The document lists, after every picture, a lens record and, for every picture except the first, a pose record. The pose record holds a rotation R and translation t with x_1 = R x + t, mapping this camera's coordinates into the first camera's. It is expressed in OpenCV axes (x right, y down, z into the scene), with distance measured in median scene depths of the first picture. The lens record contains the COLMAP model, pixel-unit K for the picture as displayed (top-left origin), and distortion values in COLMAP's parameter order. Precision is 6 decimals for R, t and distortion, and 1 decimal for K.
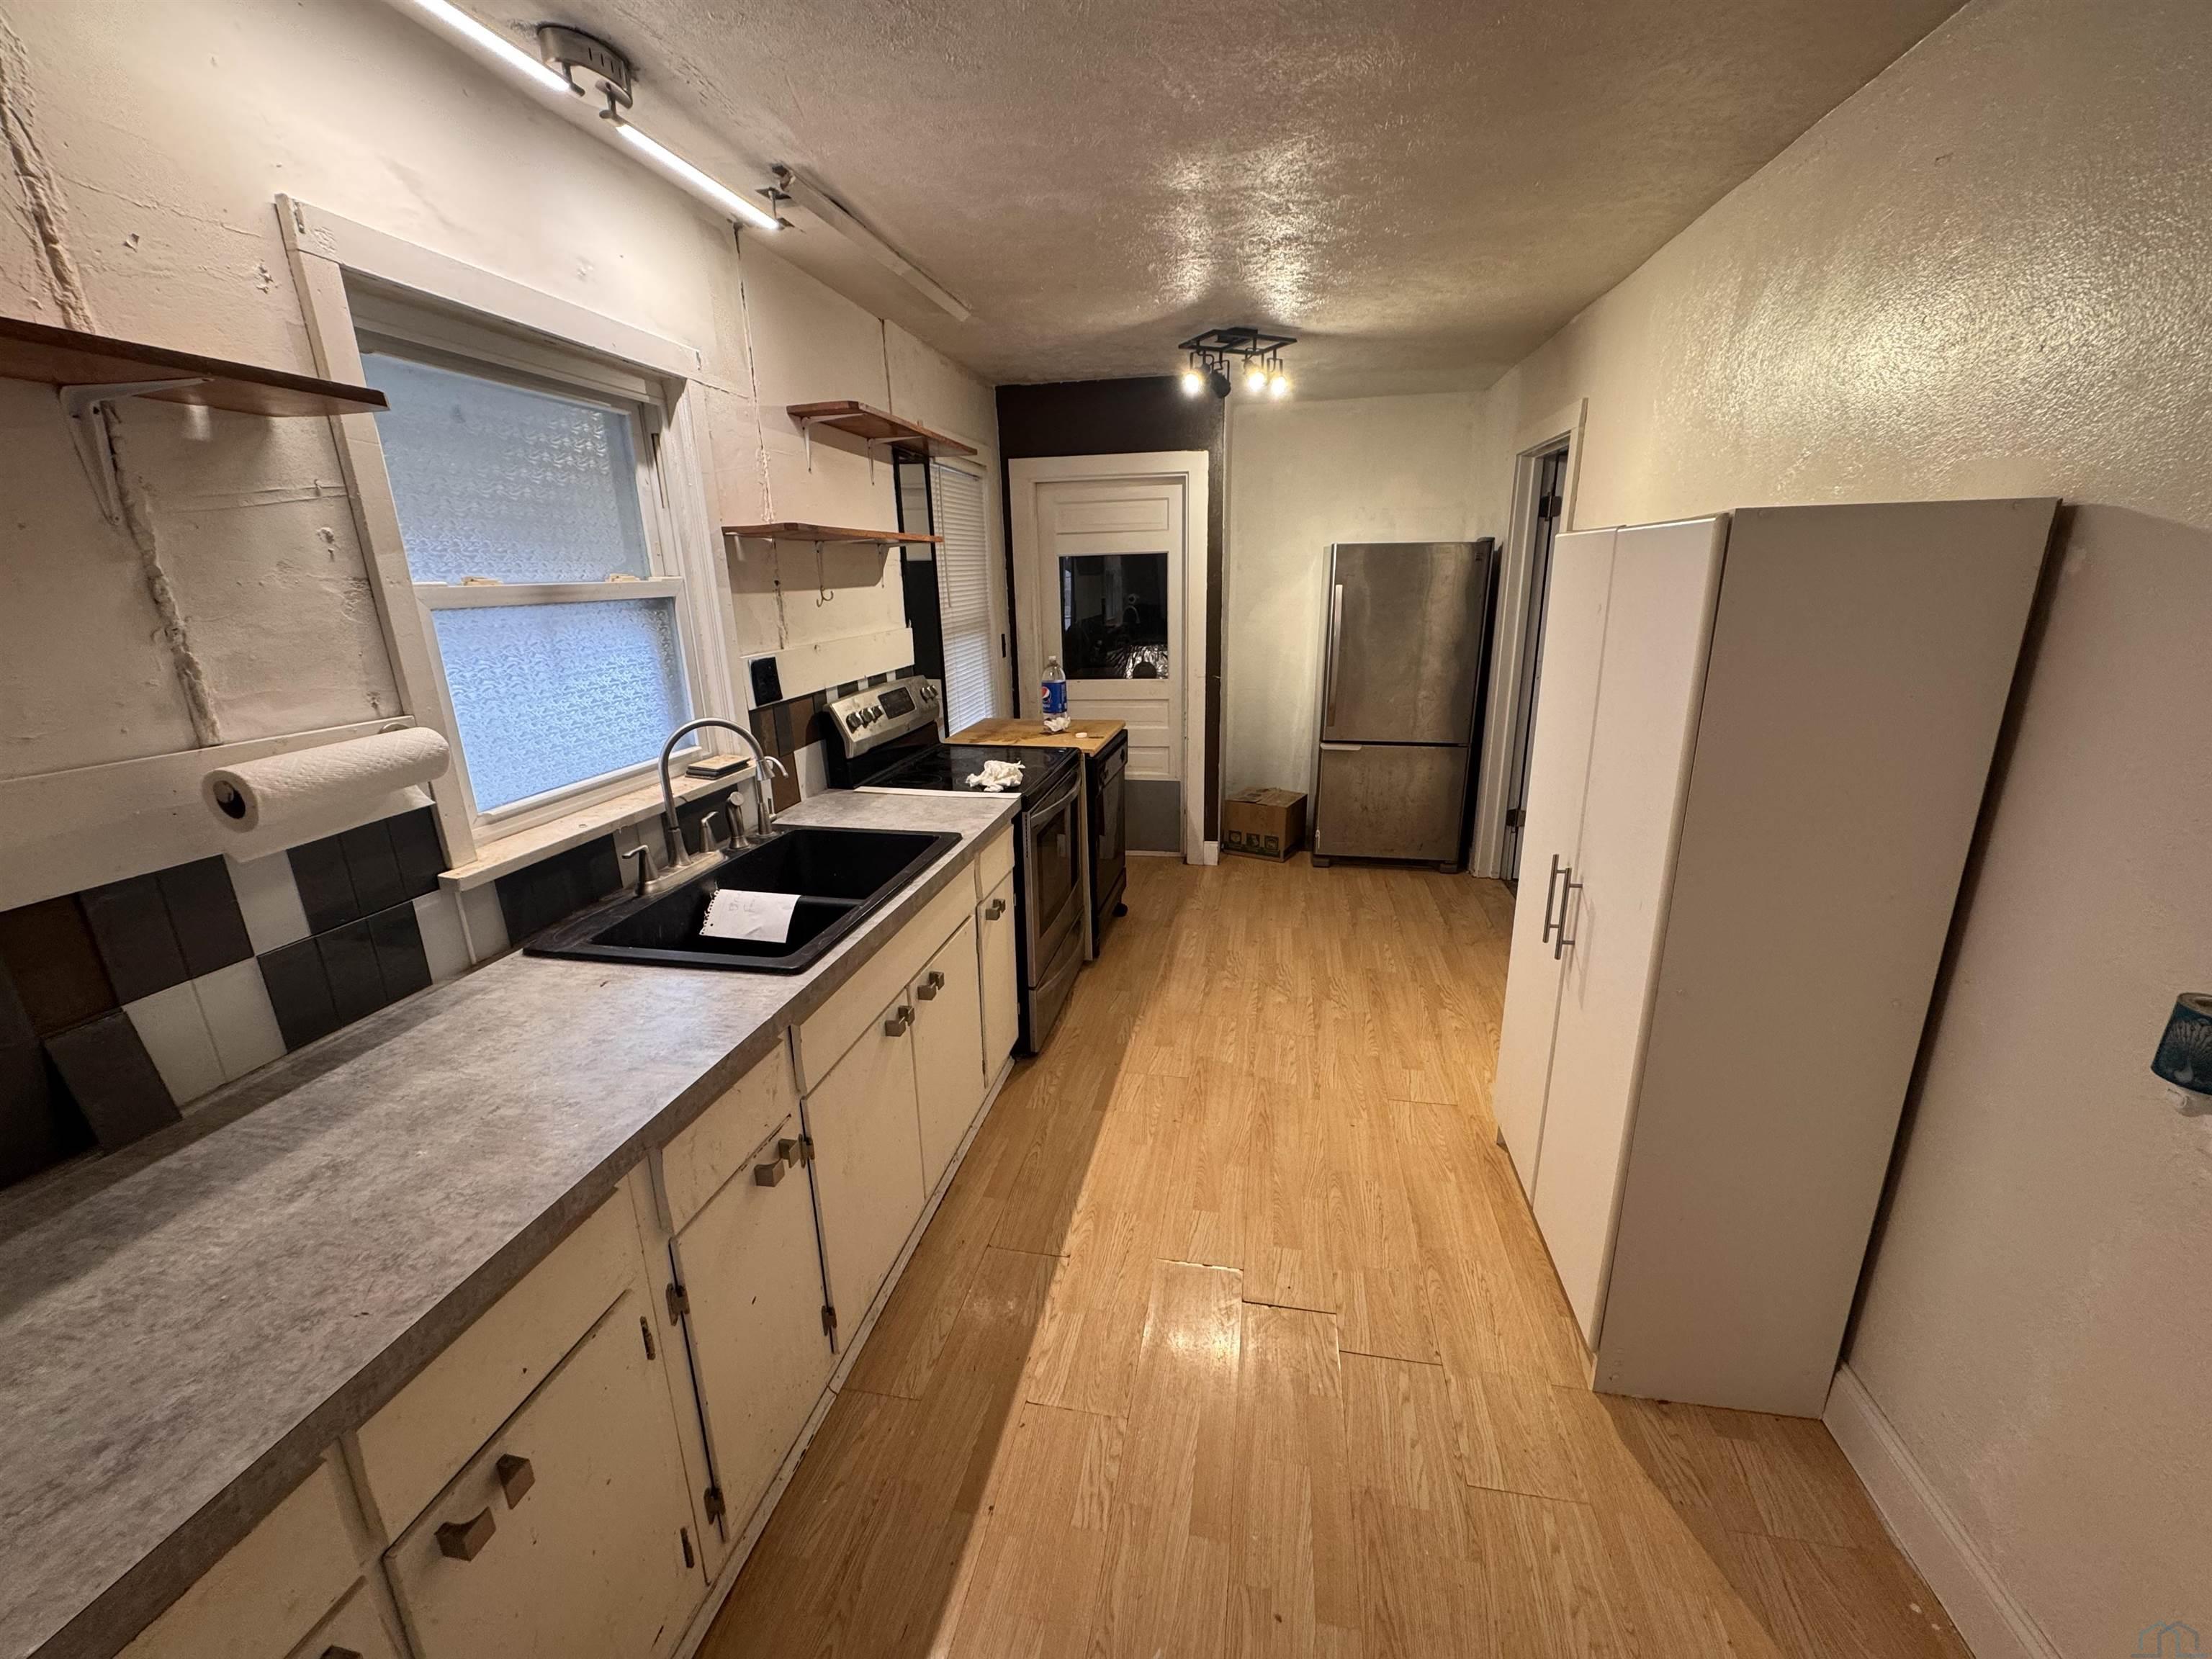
lens RADIAL K [[883.5, 0, 1102.2], [0, 883.5, 819.5], [0, 0, 1]] dist [0.000053, 0.000002]
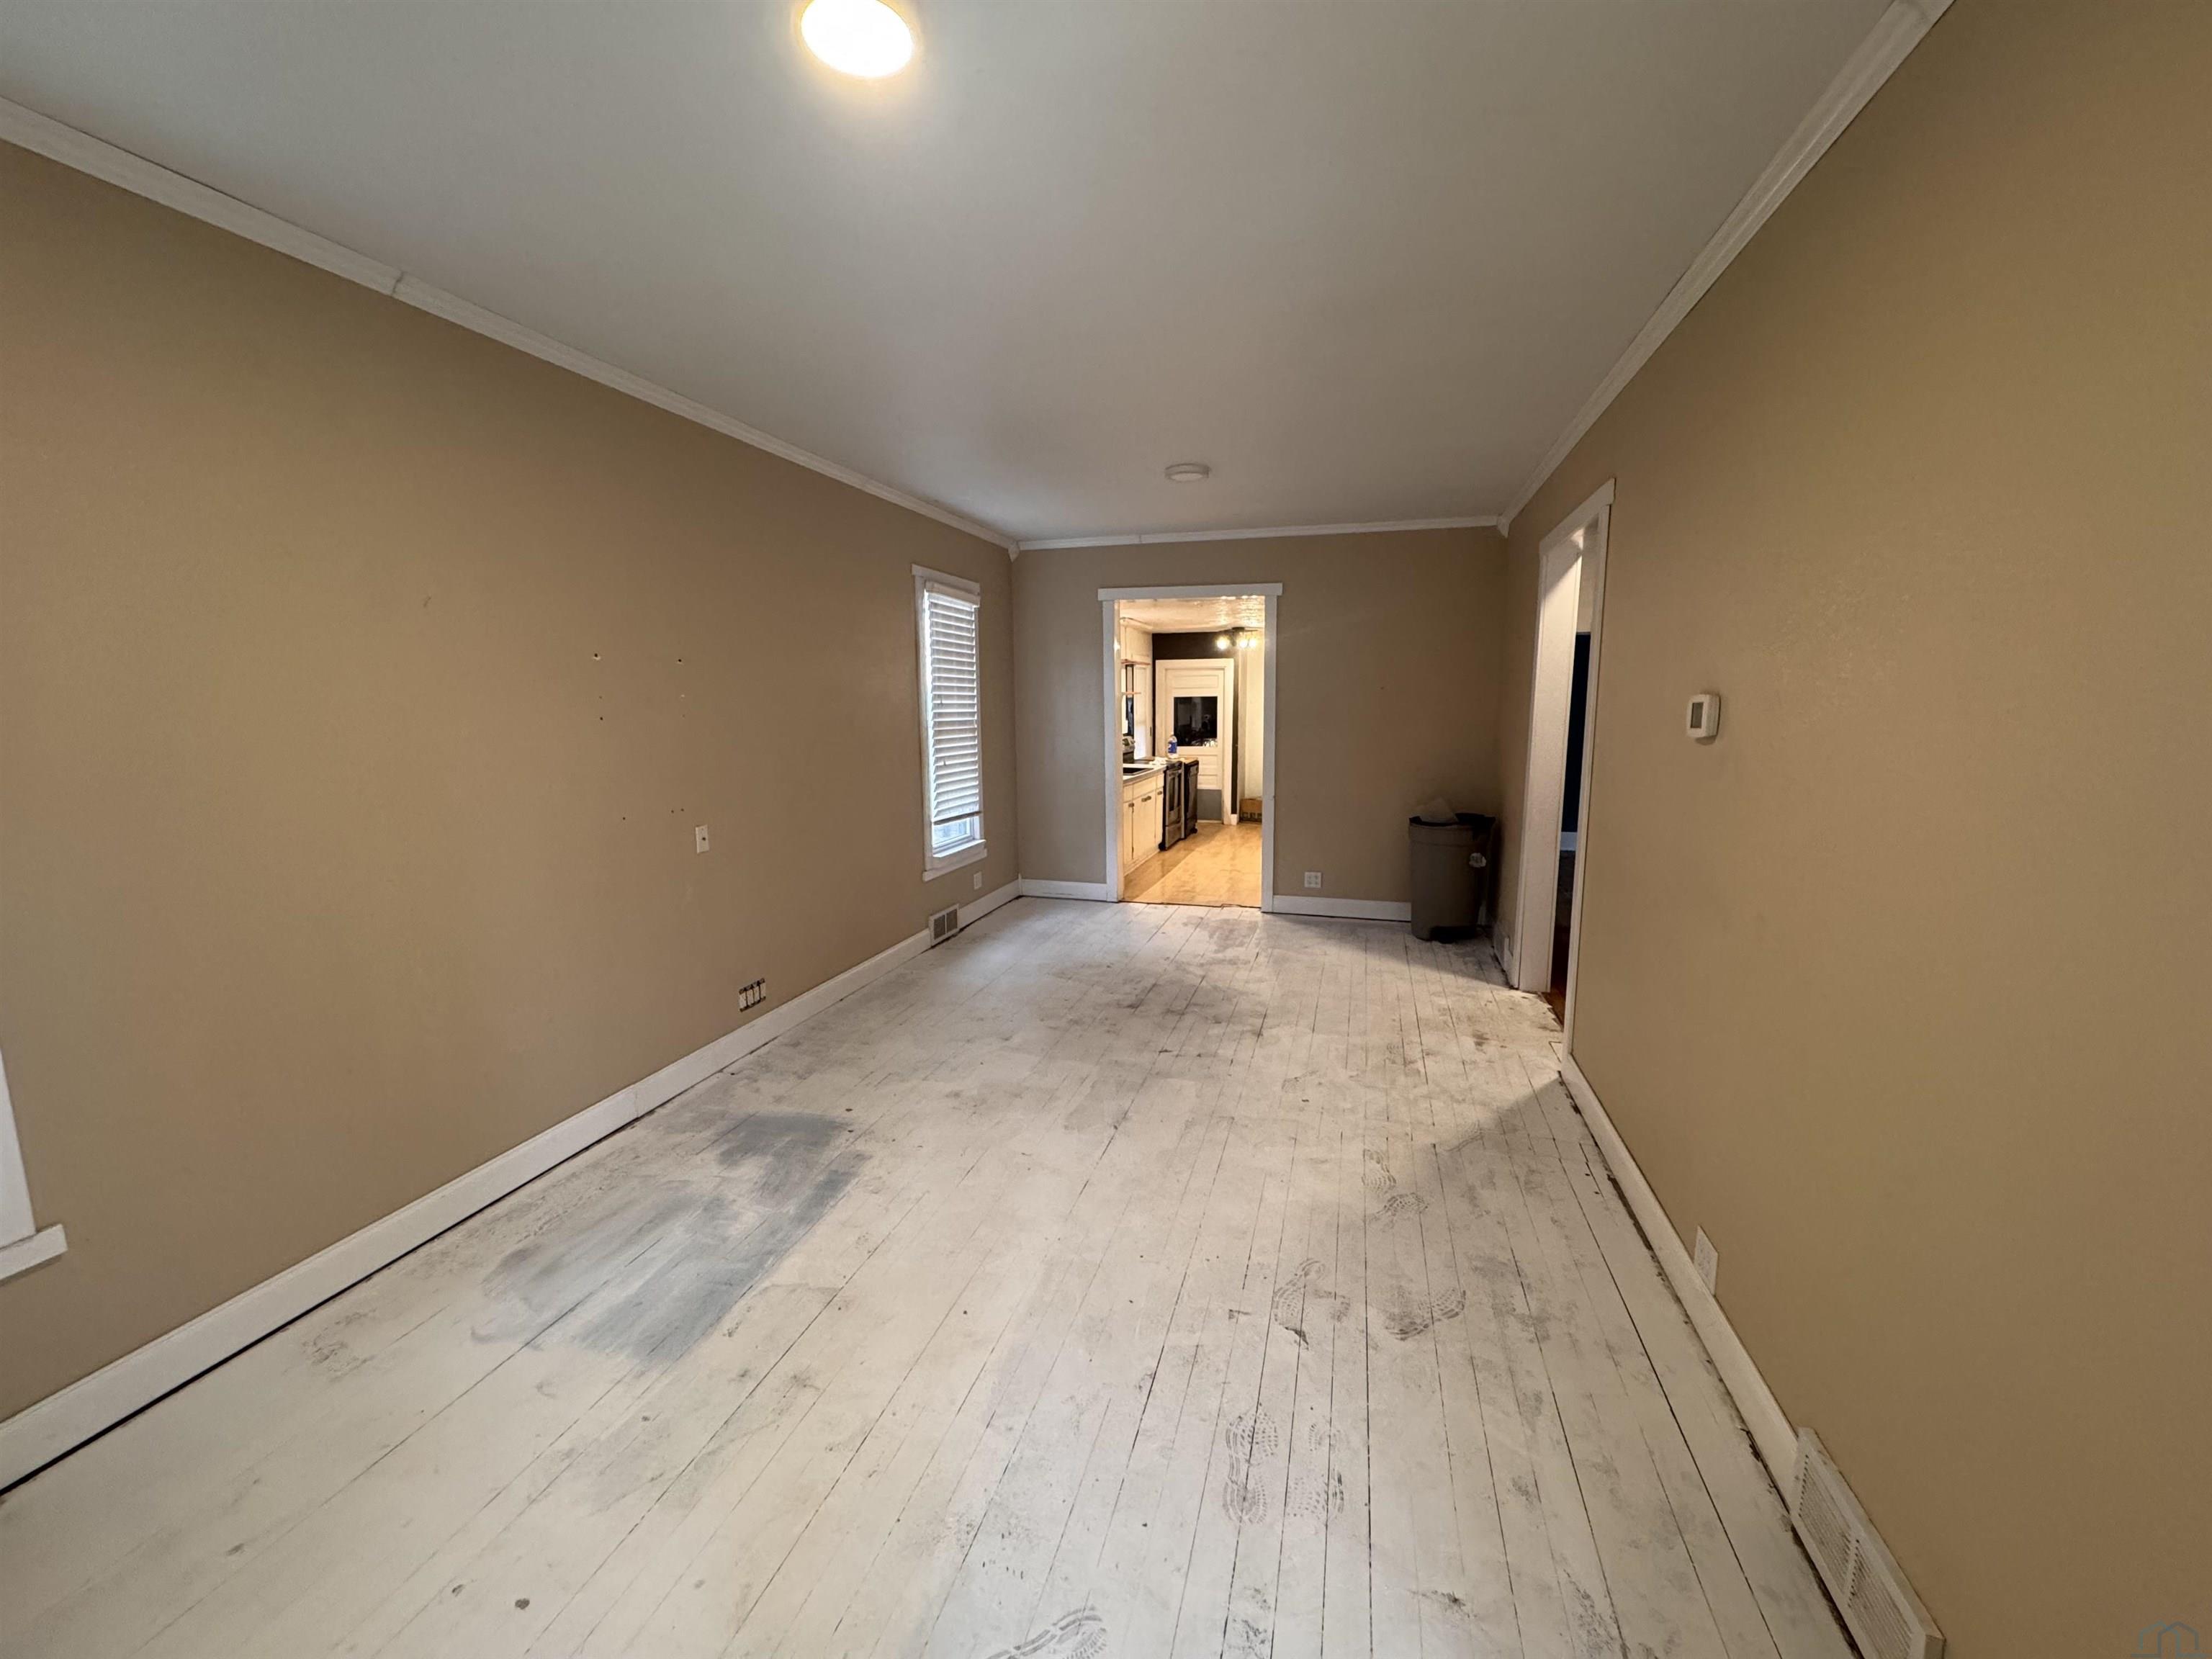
lens RADIAL K [[883.5, 0, 1112.0], [0, 883.5, 832.4], [0, 0, 1]] dist [0.000053, 0.000002]
pose [[0.995945, 0.025616, -0.086240, 0.002127], [-0.036873, 0.990619, -0.131587, 0.423163], [0.082060, 0.134233, 0.987546, -1.456983]]
